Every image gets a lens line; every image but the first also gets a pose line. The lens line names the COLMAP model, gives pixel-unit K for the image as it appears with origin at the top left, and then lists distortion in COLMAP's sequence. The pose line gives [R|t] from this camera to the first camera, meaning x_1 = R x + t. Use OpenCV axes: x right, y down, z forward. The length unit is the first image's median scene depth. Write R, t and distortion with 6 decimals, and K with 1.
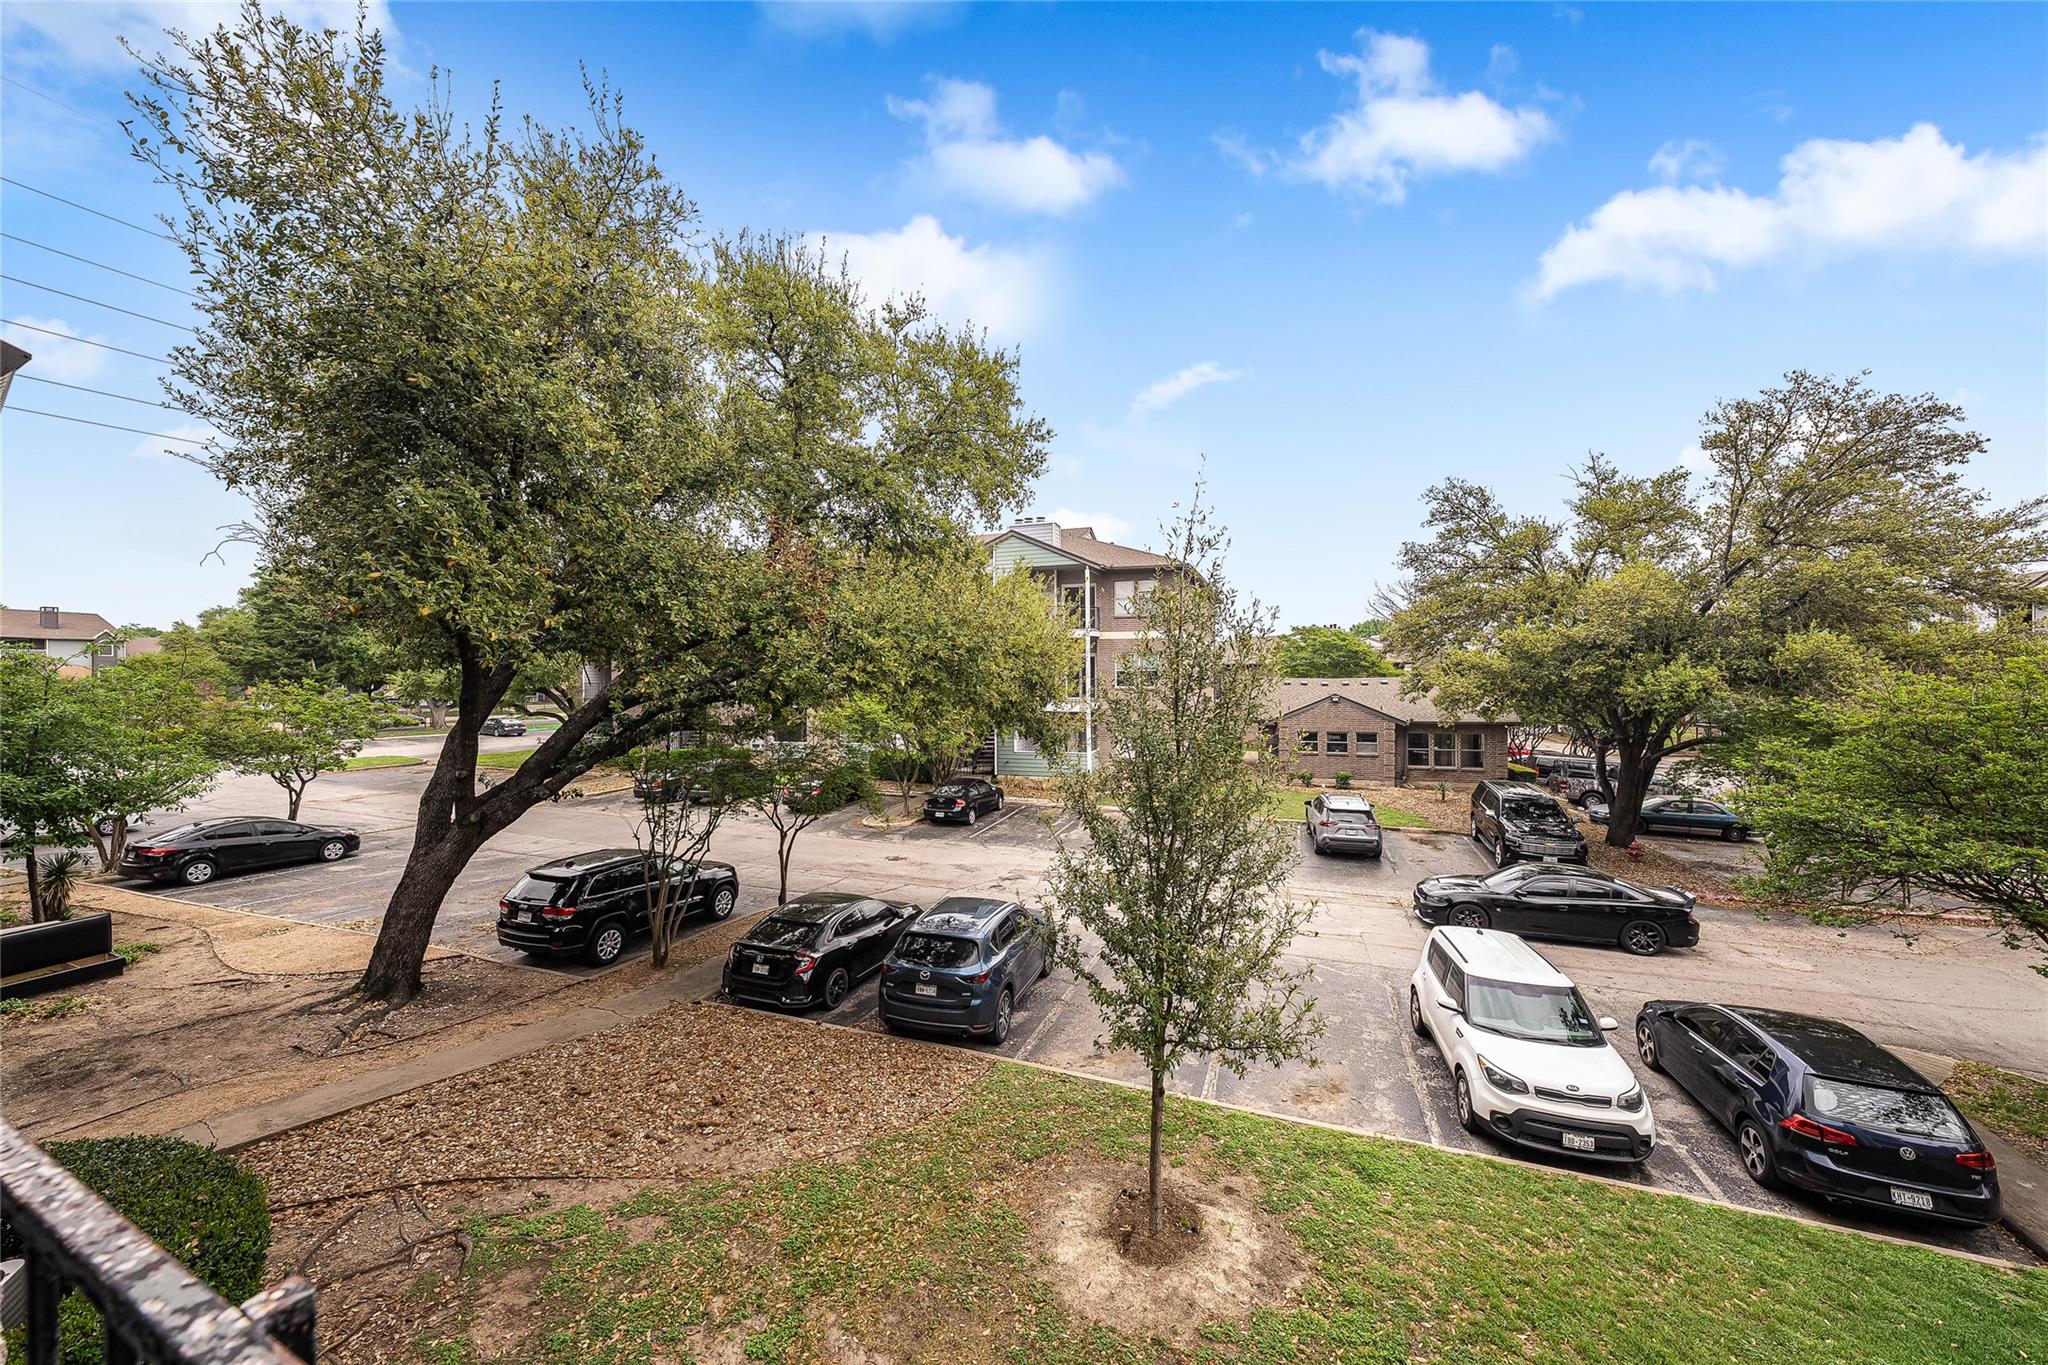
lens RADIAL K [[746.1, 0, 1021.4], [0, 746.1, 676.3], [0, 0, 1]] dist [-0.001902, -0.000322]
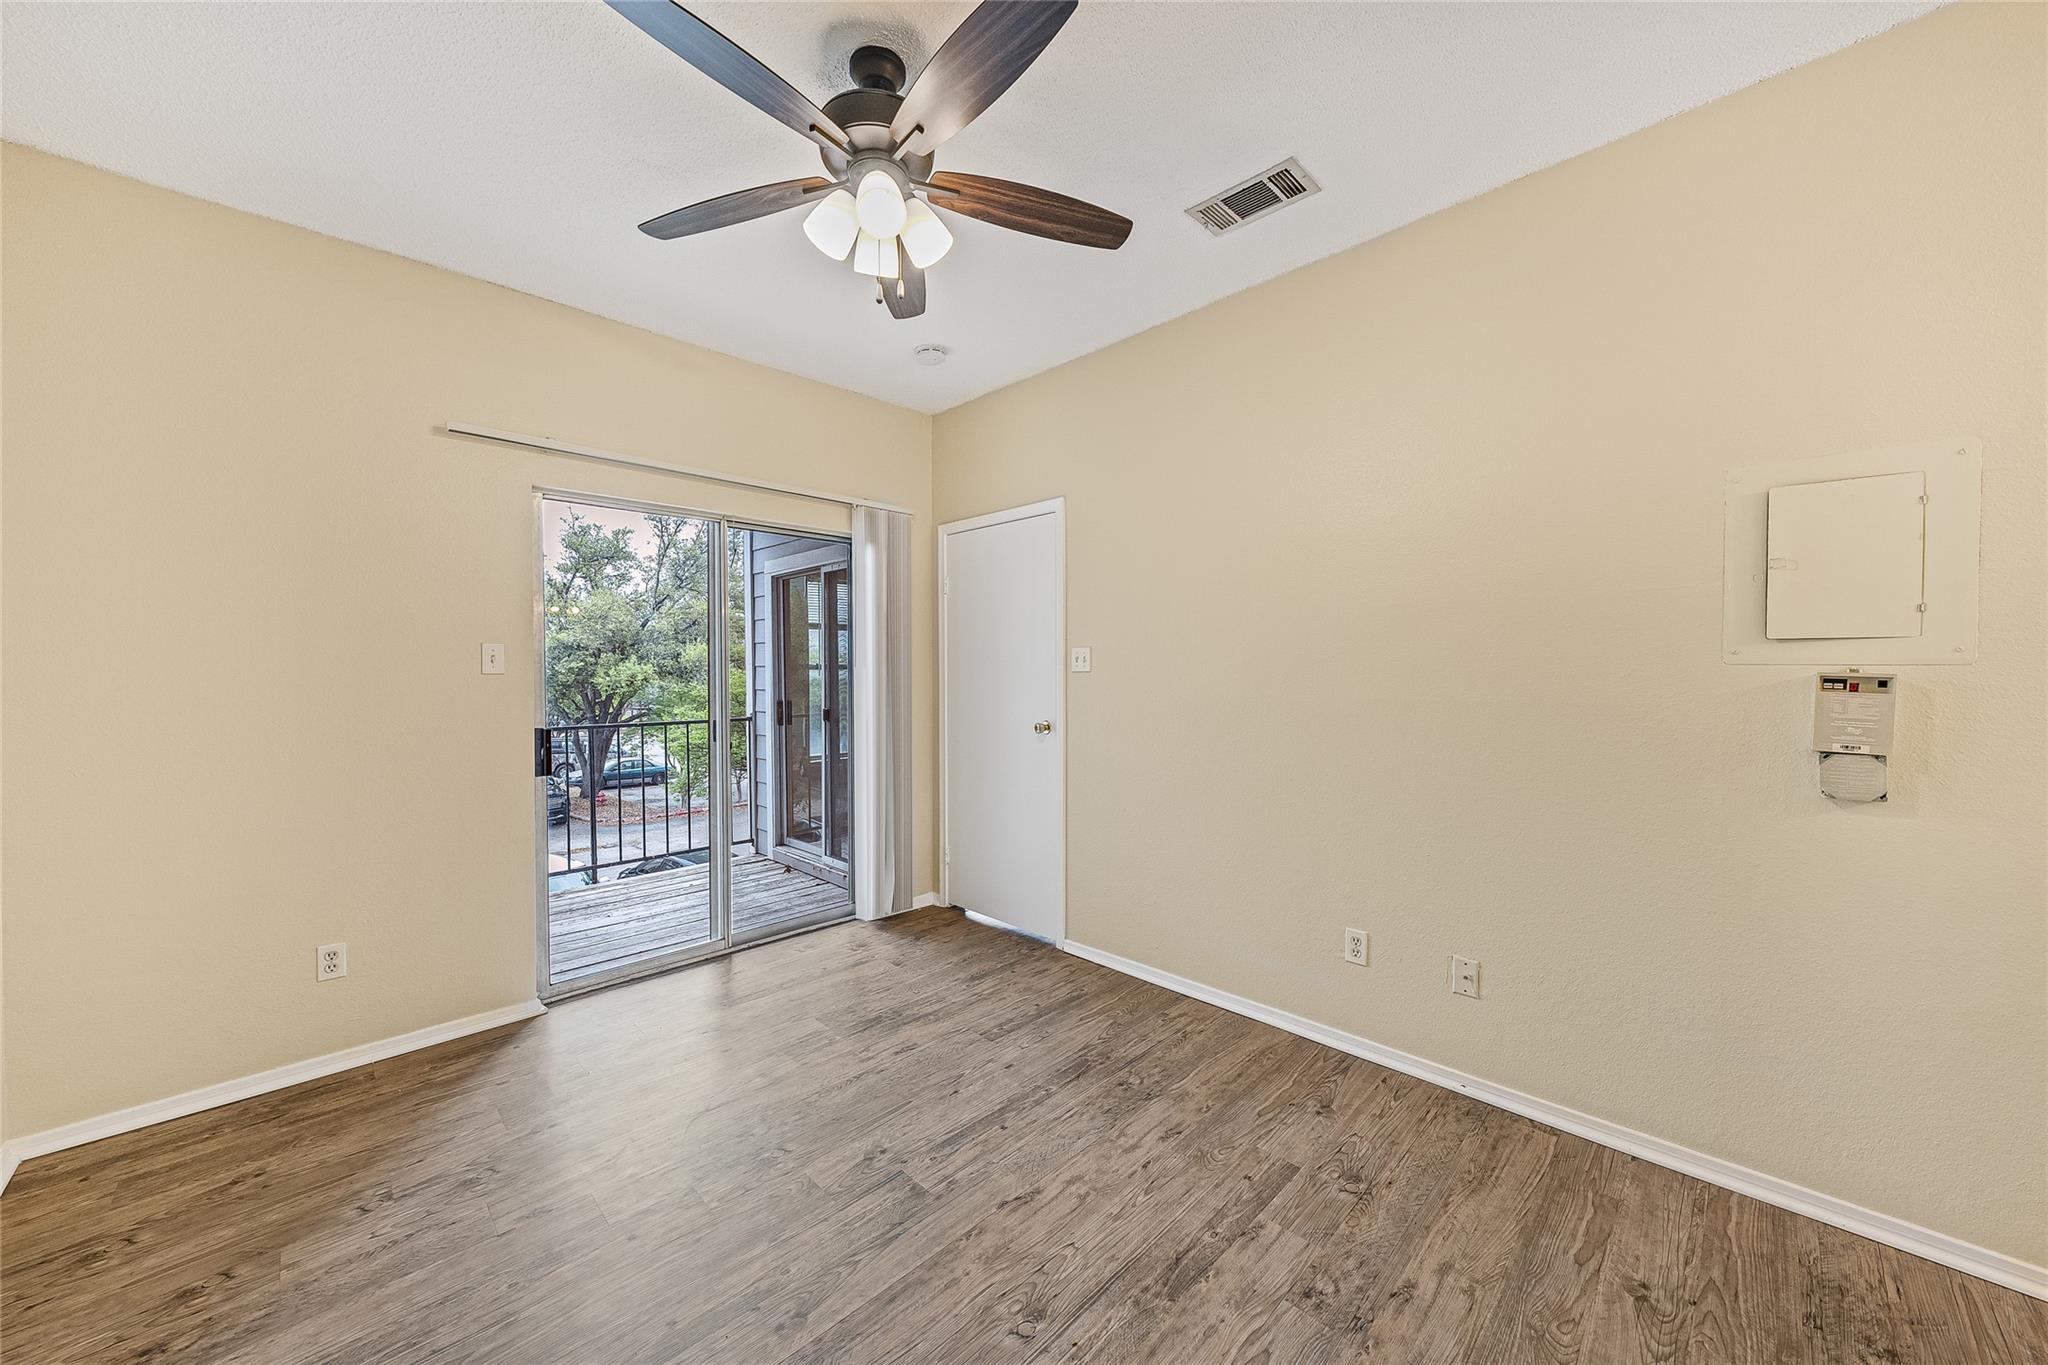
lens RADIAL K [[733.2, 0, 1027.1], [0, 733.2, 683.3], [0, 0, 1]] dist [-0.000156, 0.000008]
pose [[0.331055, -0.013333, 0.943517, -0.200916], [-0.003959, 0.999872, 0.015518, -0.000245], [-0.943603, -0.008873, 0.330959, -0.196511]]
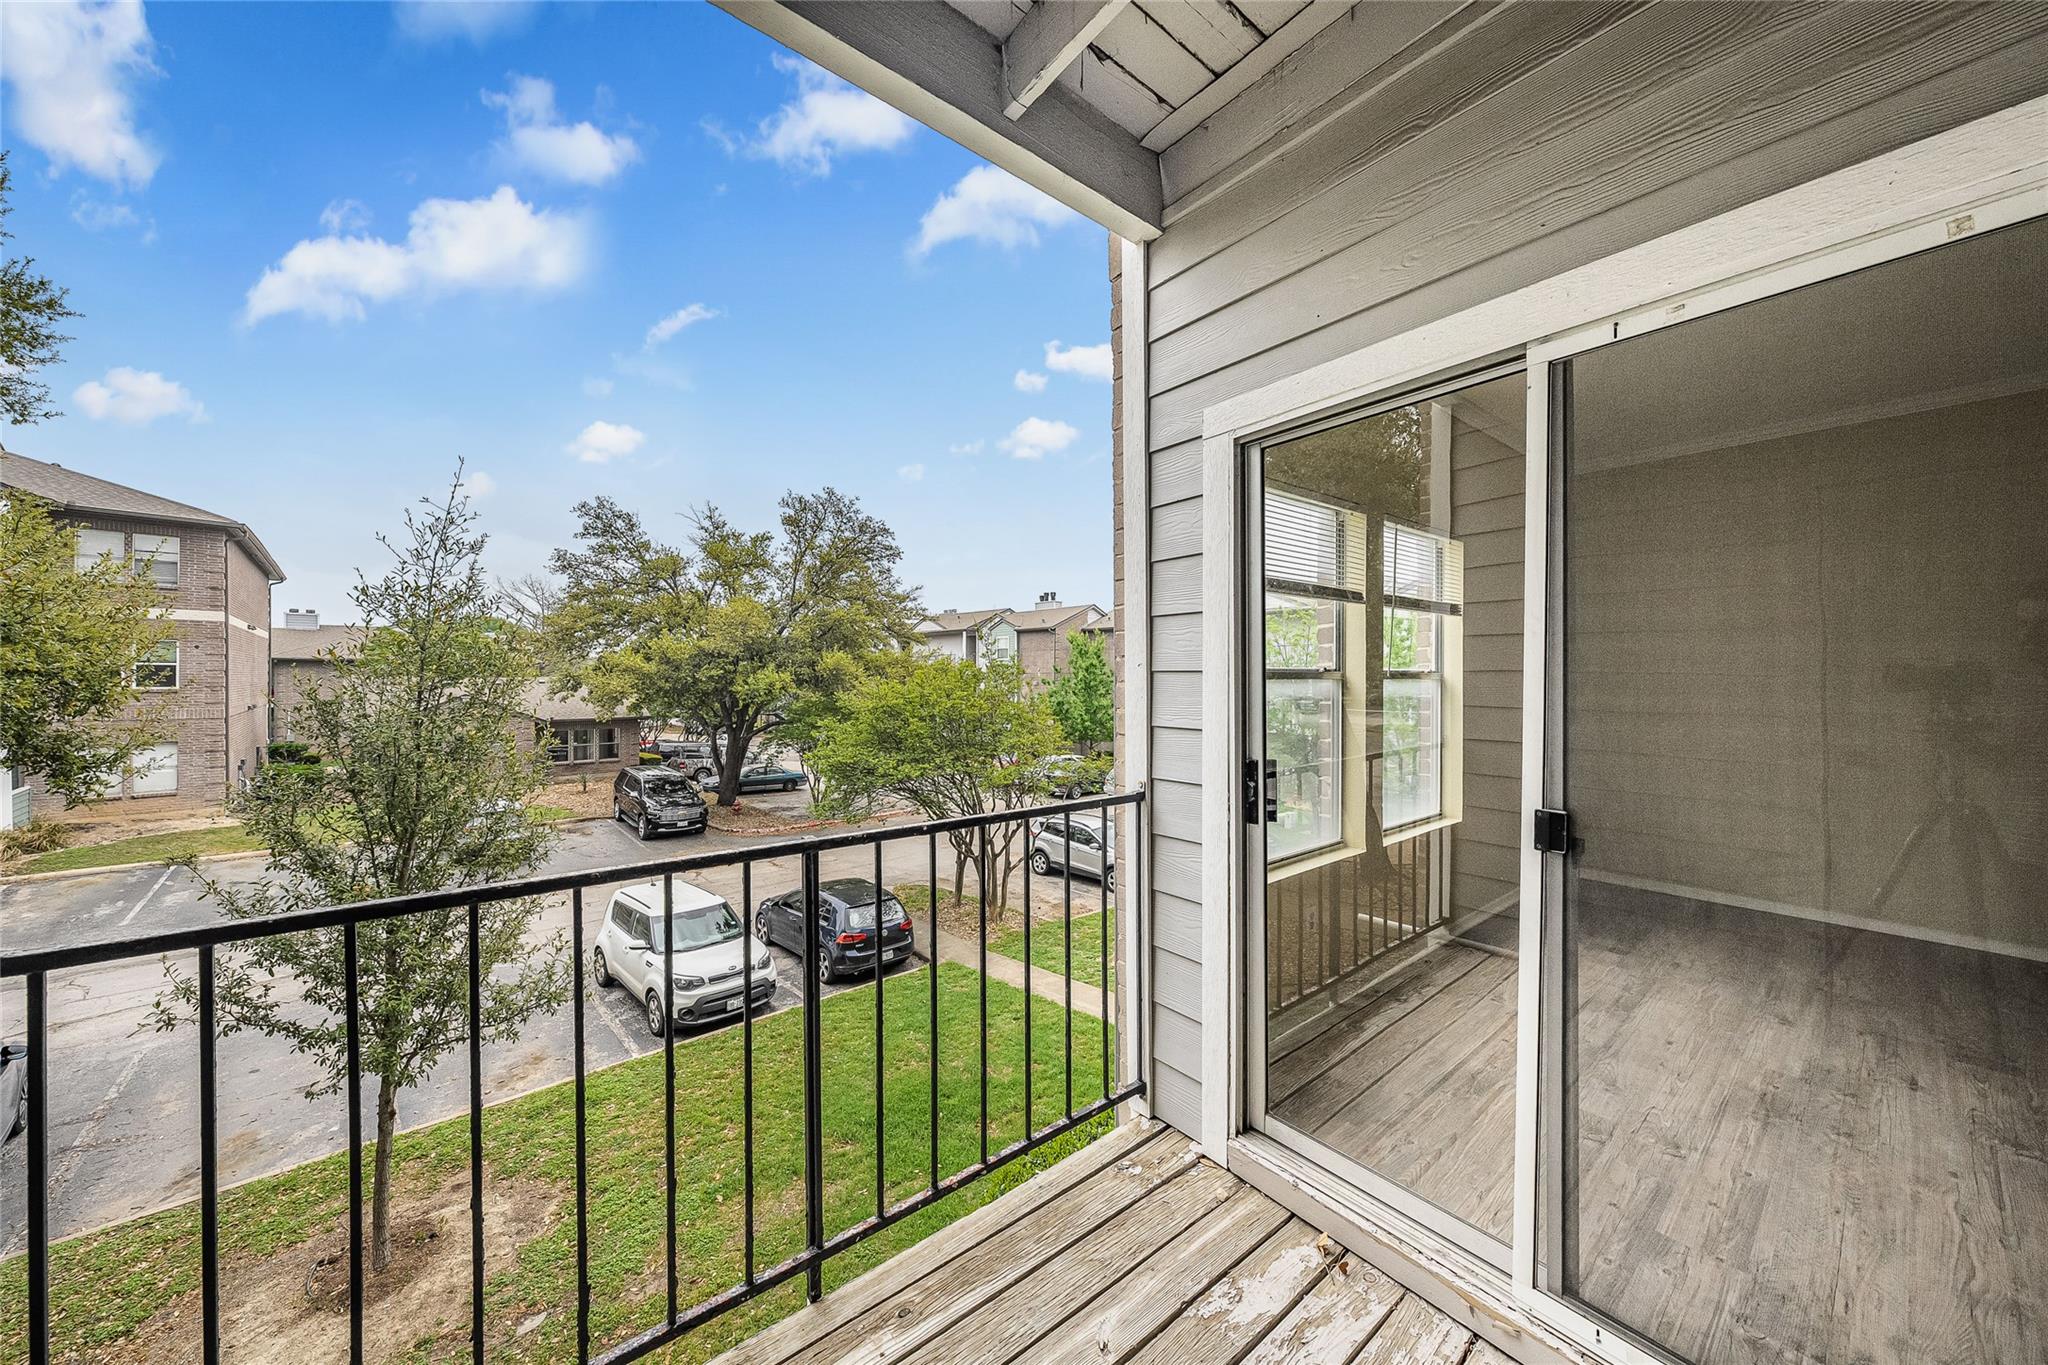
lens RADIAL K [[691.2, 0, 1023.4], [0, 691.2, 689.3], [0, 0, 1]] dist [0.000133, -0.000012]
pose [[0.448521, -0.005763, 0.893754, -0.076881], [-0.010644, 0.999874, 0.011789, -0.000411], [-0.893709, -0.014801, 0.448403, -0.033519]]
